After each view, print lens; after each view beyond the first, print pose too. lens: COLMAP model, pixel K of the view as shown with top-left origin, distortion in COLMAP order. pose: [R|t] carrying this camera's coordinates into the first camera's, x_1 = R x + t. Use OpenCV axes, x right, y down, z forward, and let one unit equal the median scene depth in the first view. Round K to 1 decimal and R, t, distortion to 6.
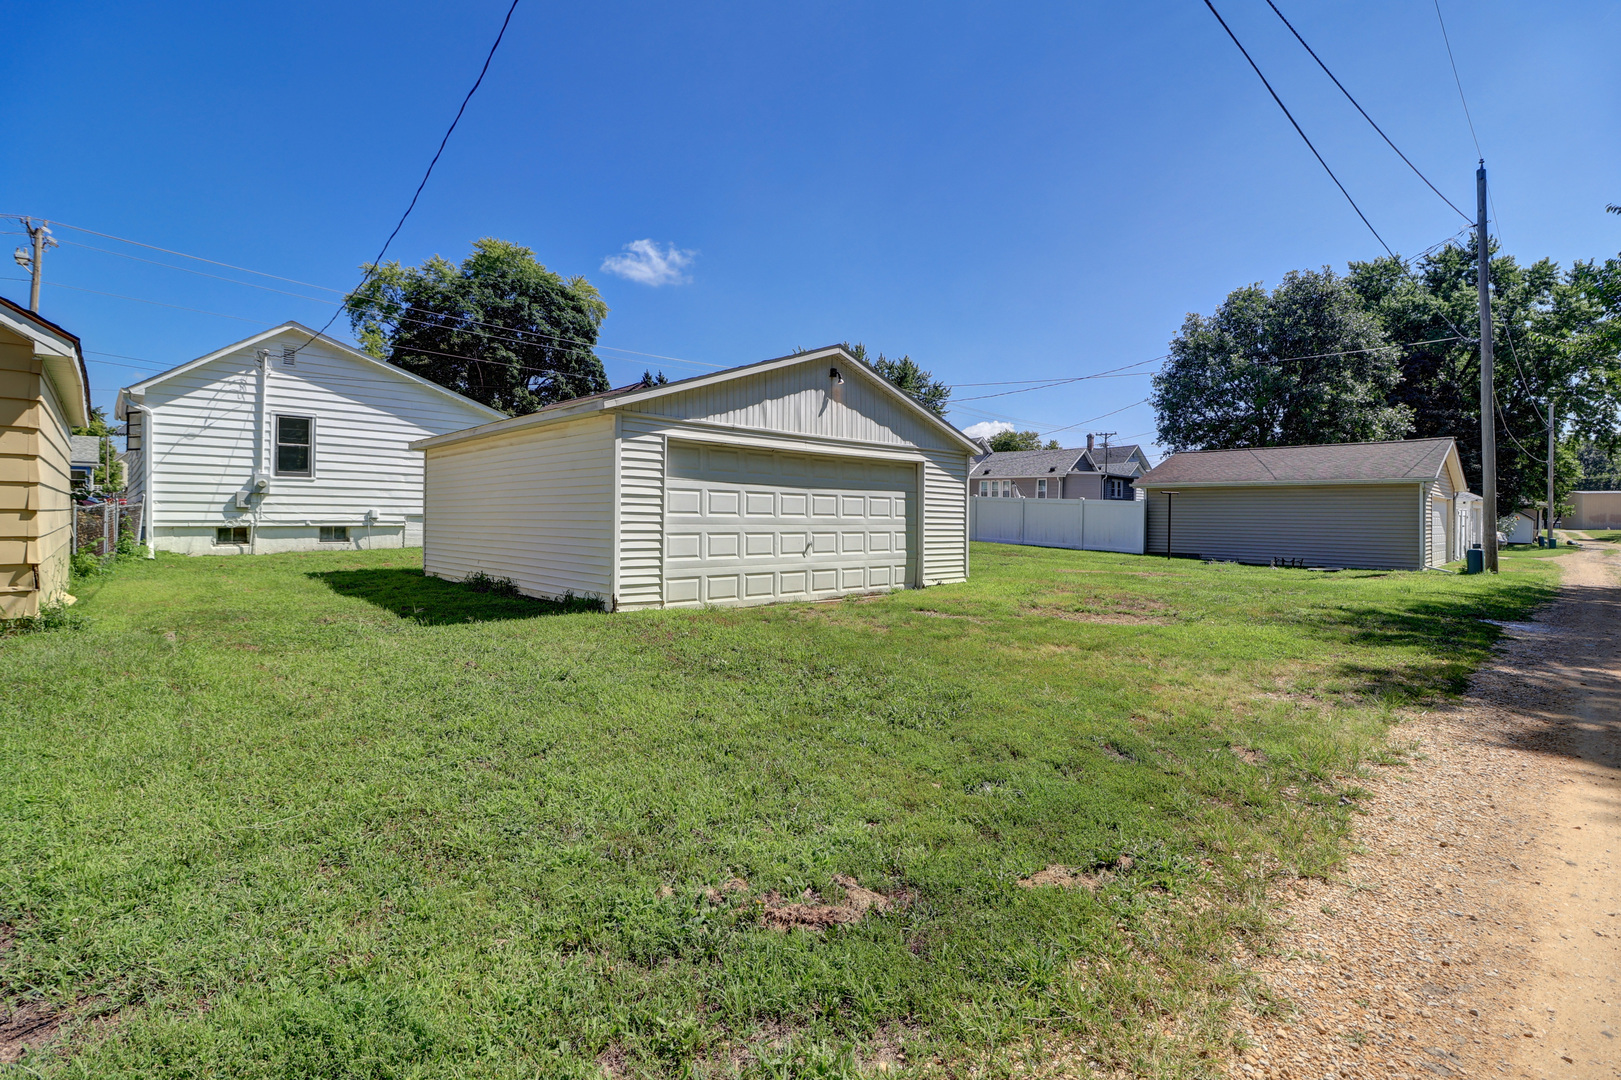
lens RADIAL K [[746.0, 0, 814.6], [0, 746.0, 519.7], [0, 0, 1]] dist [-0.001326, -0.011405]
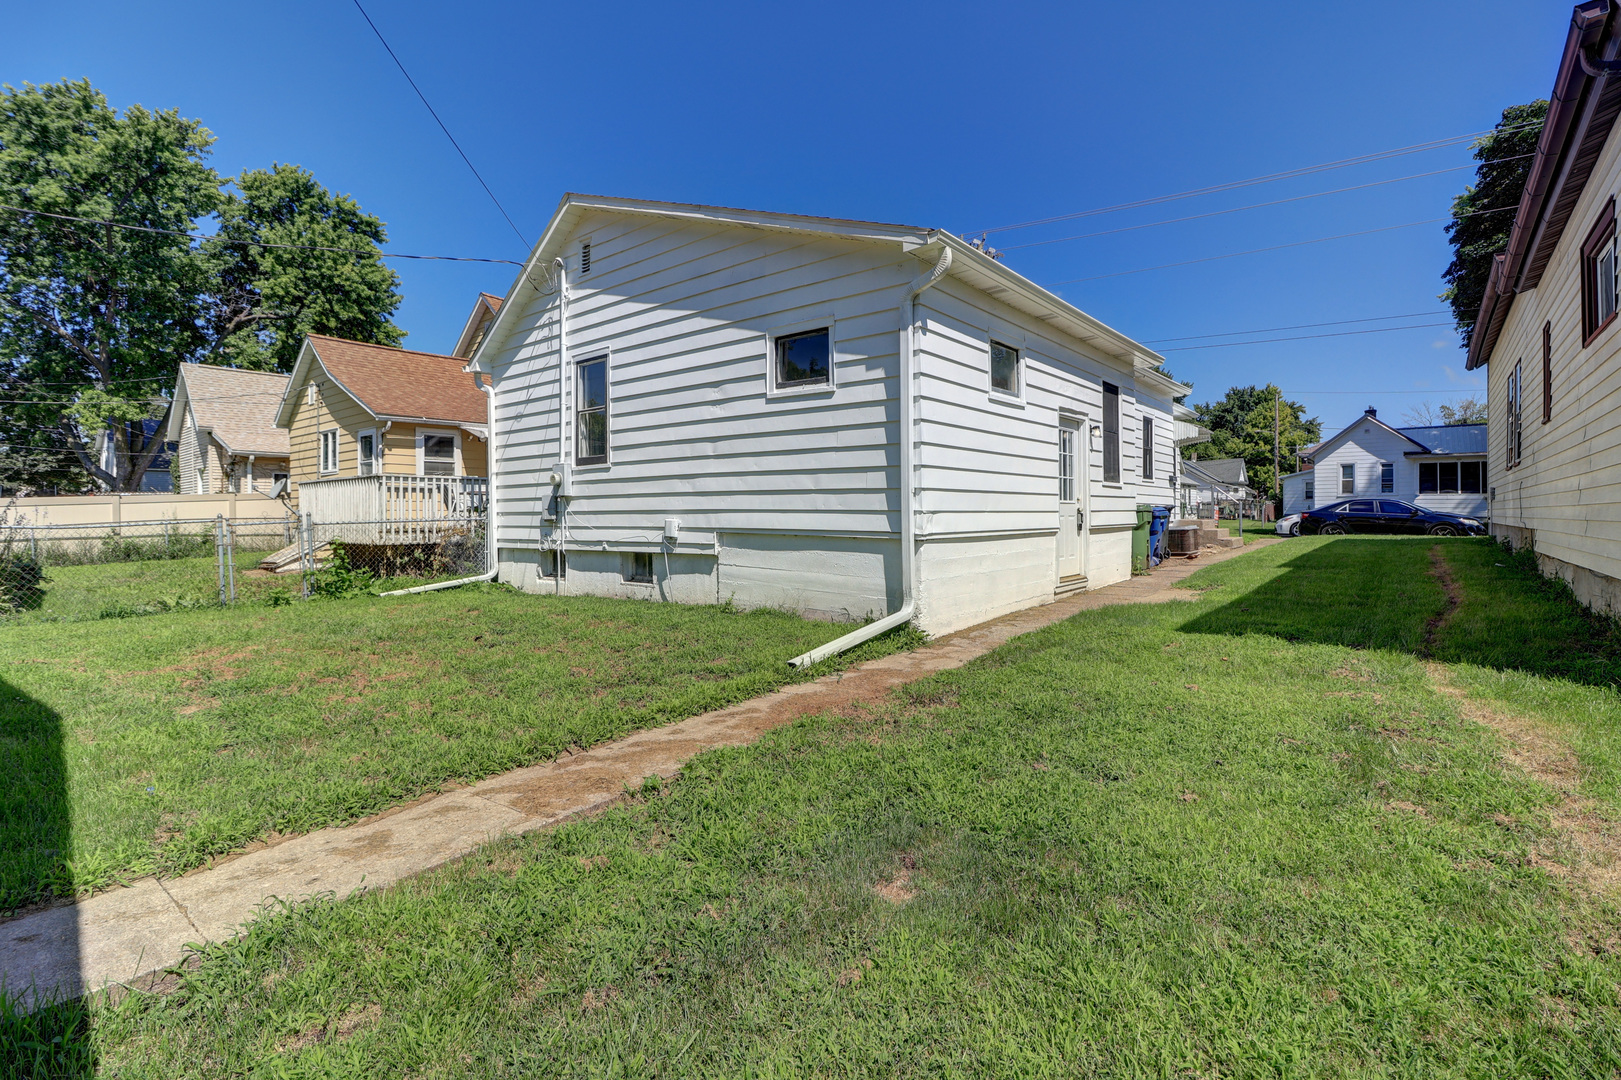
lens RADIAL K [[746.0, 0, 814.6], [0, 746.0, 519.7], [0, 0, 1]] dist [-0.001326, -0.011405]
pose [[0.113684, -0.009869, -0.993468, -0.118016], [0.002725, 0.999950, -0.009621, -0.009920], [0.993513, -0.001613, 0.113705, 1.176668]]
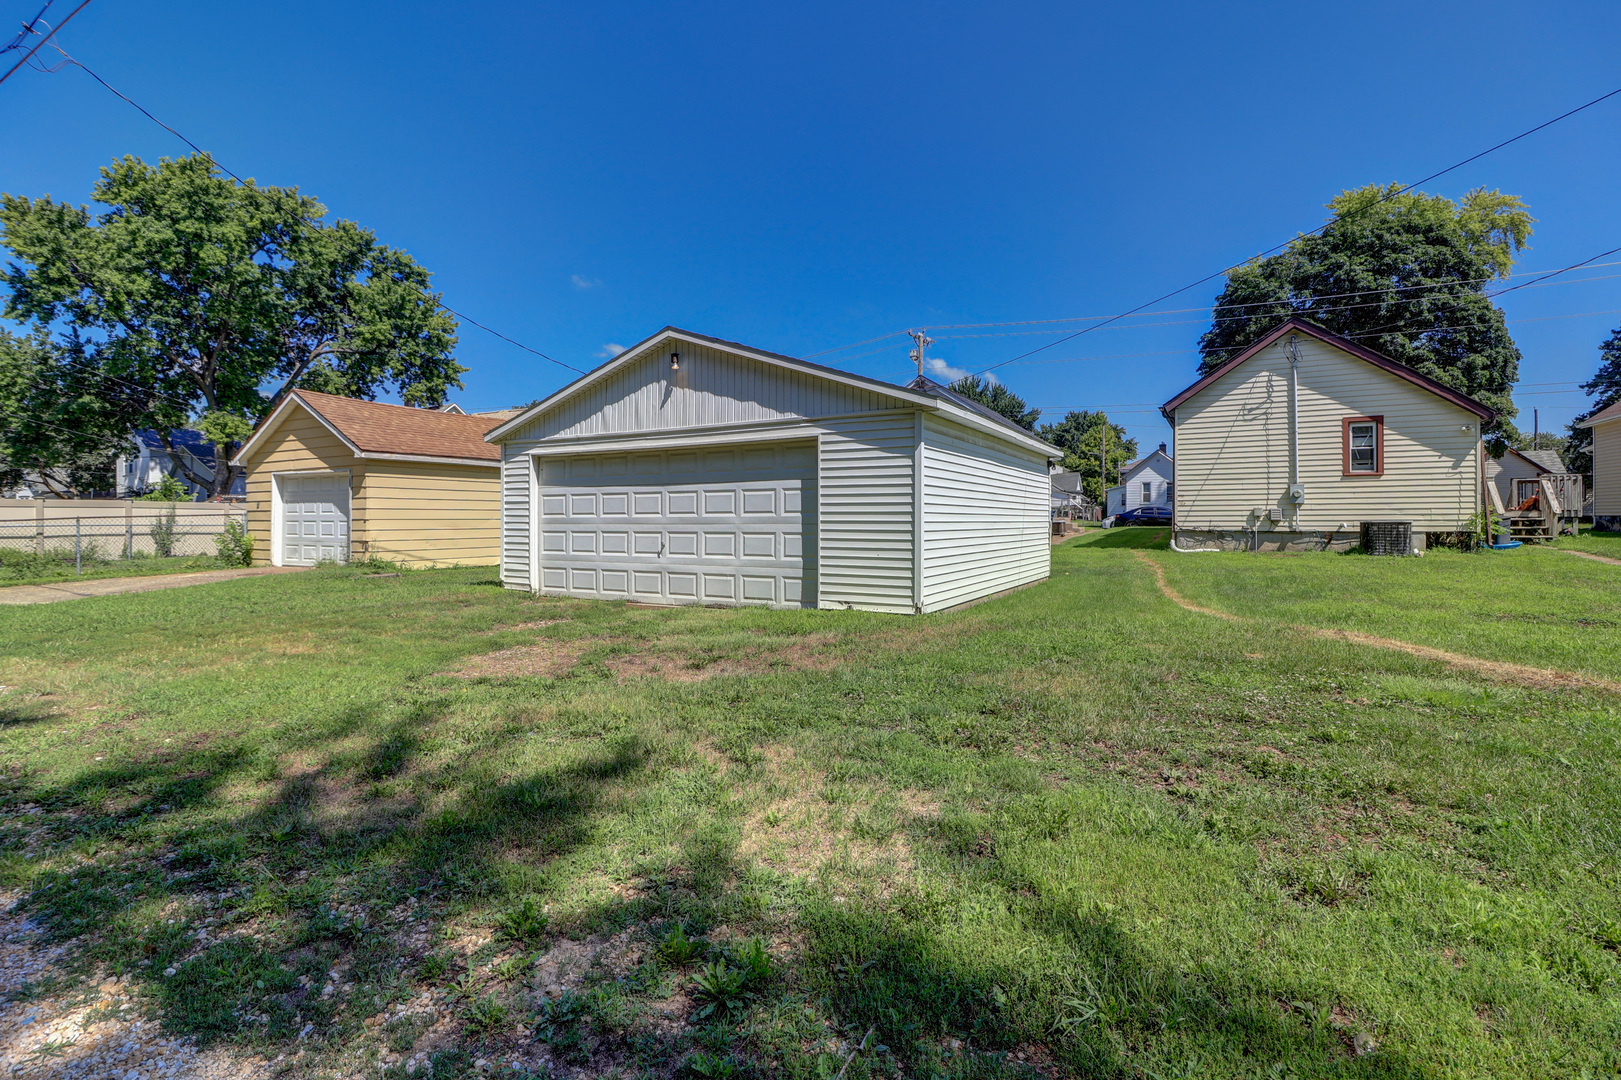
lens RADIAL K [[746.0, 0, 814.6], [0, 746.0, 519.7], [0, 0, 1]] dist [-0.001326, -0.011405]
pose [[0.294166, -0.012583, -0.955671, 0.629434], [0.003521, 0.999921, -0.012082, 0.009059], [0.955748, 0.000189, 0.294187, 0.594180]]
